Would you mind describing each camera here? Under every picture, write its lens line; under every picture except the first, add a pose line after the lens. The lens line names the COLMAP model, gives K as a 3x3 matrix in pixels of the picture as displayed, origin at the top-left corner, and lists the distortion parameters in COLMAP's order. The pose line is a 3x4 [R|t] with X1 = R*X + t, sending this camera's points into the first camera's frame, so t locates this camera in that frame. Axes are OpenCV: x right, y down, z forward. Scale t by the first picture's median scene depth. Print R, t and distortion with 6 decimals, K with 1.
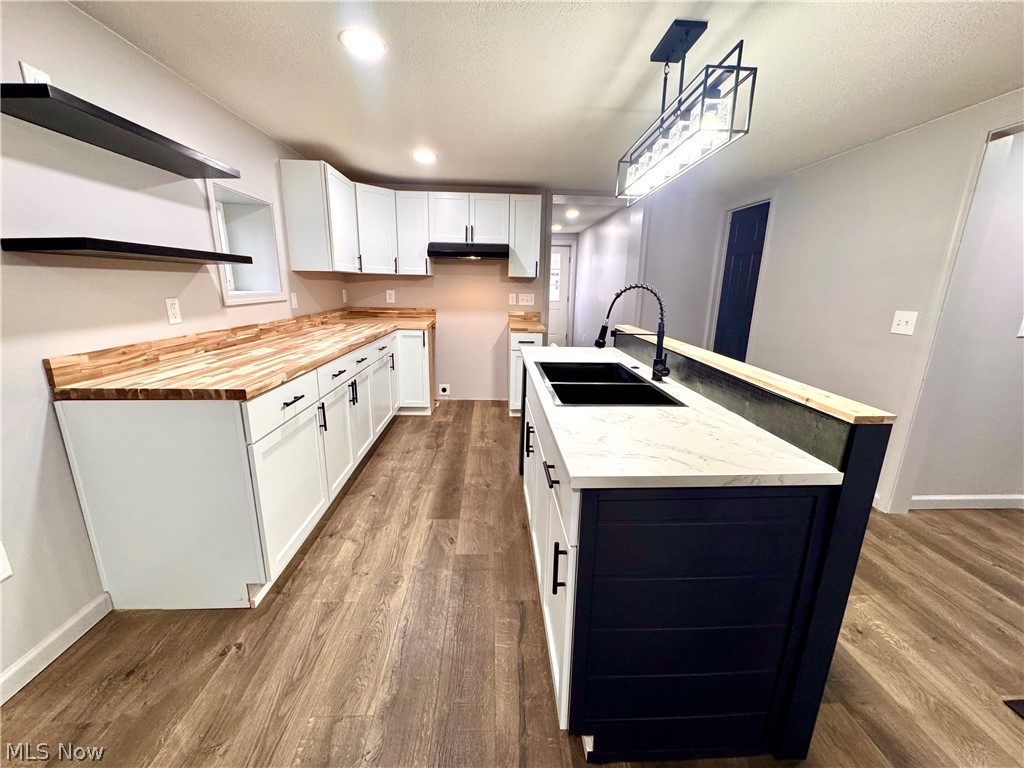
lens RADIAL K [[410.0, 0, 514.1], [0, 410.0, 383.4], [0, 0, 1]] dist [-0.000318, 0.000125]
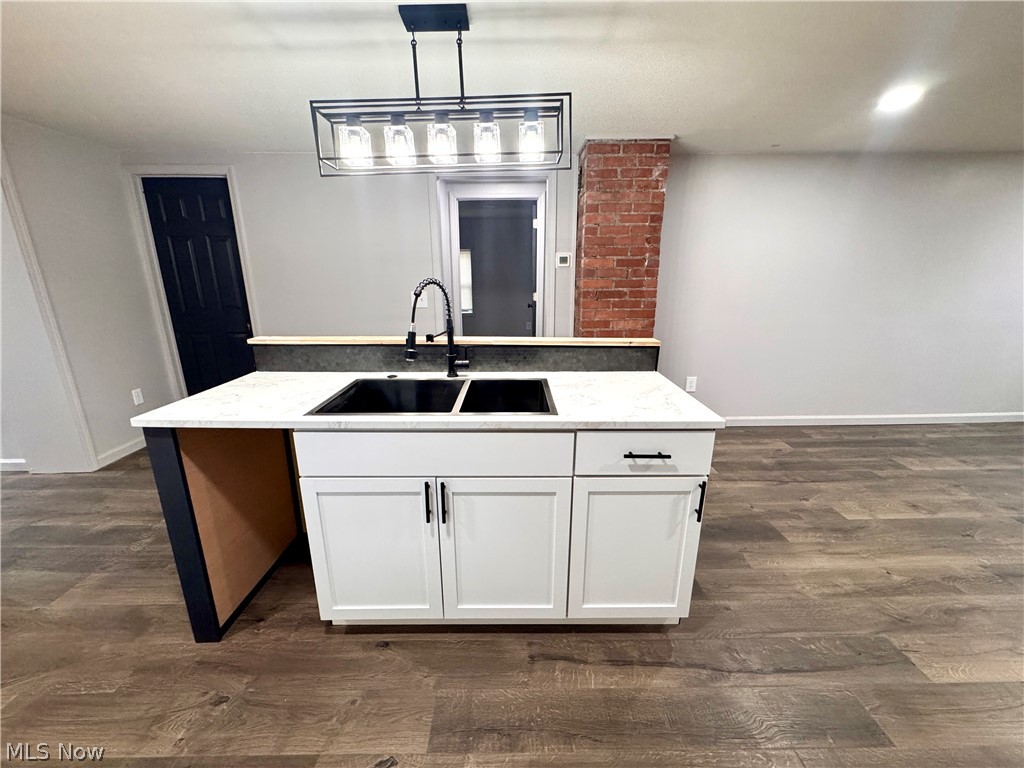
lens RADIAL K [[410.0, 0, 514.1], [0, 410.0, 383.4], [0, 0, 1]] dist [-0.000318, 0.000125]
pose [[0.043299, -0.281896, 0.958467, -0.431275], [0.239821, 0.934249, 0.263940, -0.157818], [-0.969851, 0.218432, 0.108057, 0.546978]]
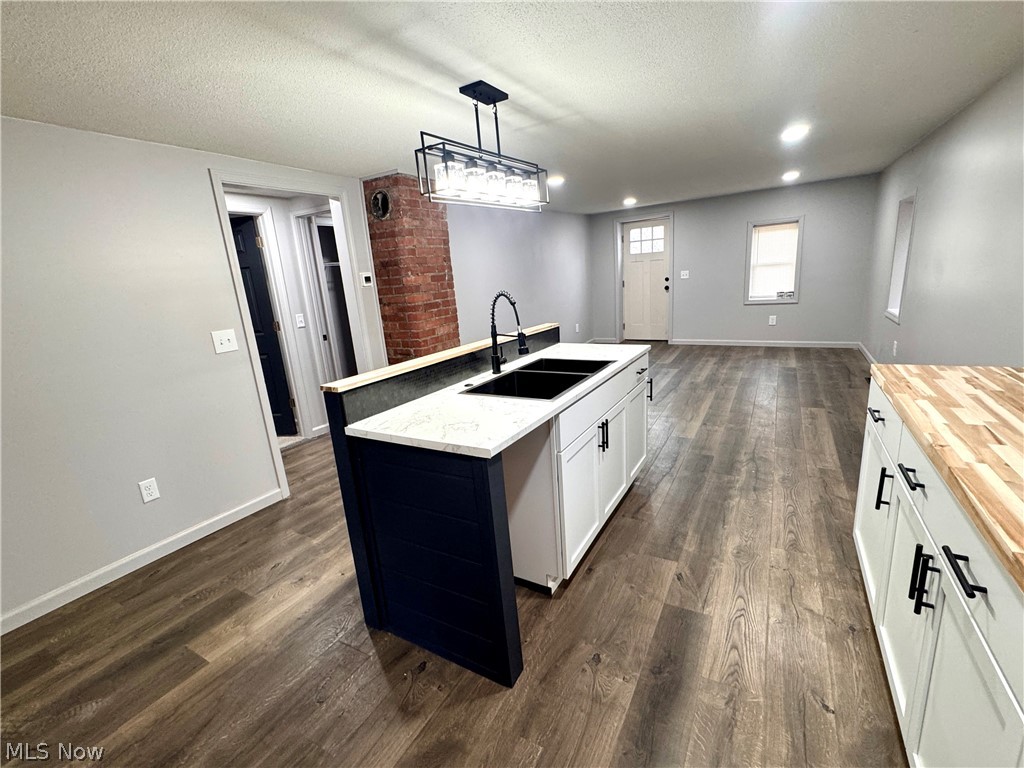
lens RADIAL K [[453.6, 0, 512.0], [0, 453.6, 384.0], [0, 0, 1]] dist [-0.001219, -0.000128]
pose [[-0.835332, -0.089816, 0.542359, -0.280923], [0.185271, 0.882857, 0.431554, -0.384112], [-0.517586, 0.460974, -0.720839, 1.394038]]
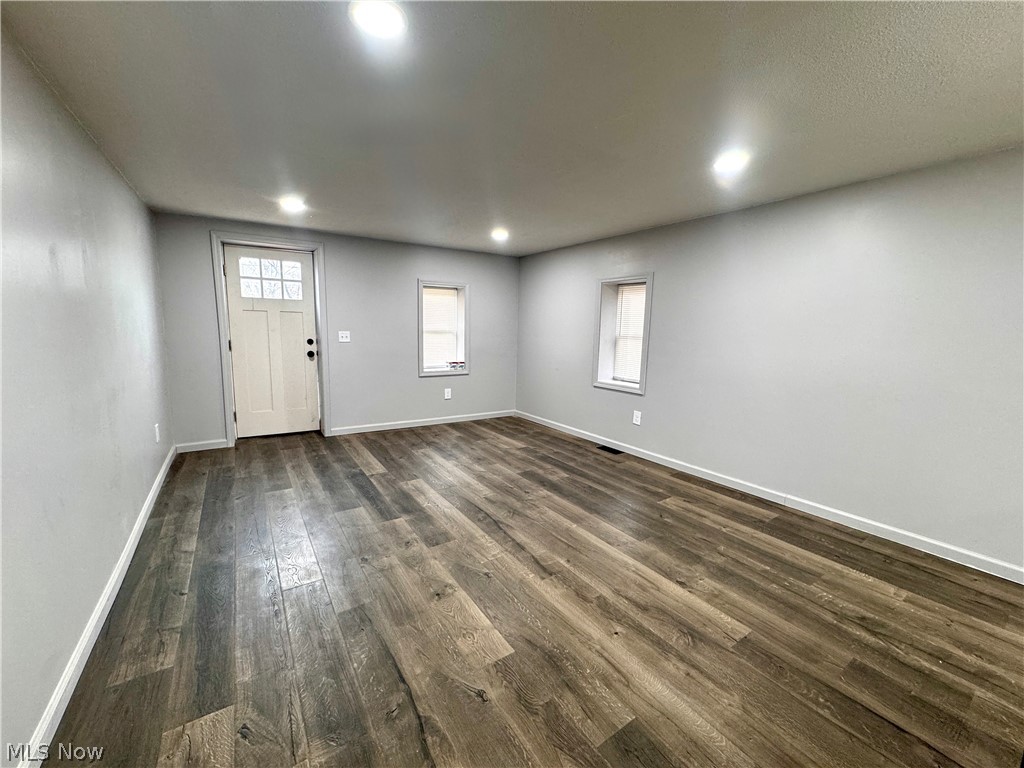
lens RADIAL K [[410.0, 0, 514.1], [0, 410.0, 383.4], [0, 0, 1]] dist [-0.000318, 0.000125]
pose [[-0.858837, 0.032415, -0.511222, 0.692156], [-0.156071, 0.933988, 0.321416, -0.070852], [0.487894, 0.355831, -0.797085, 0.364195]]
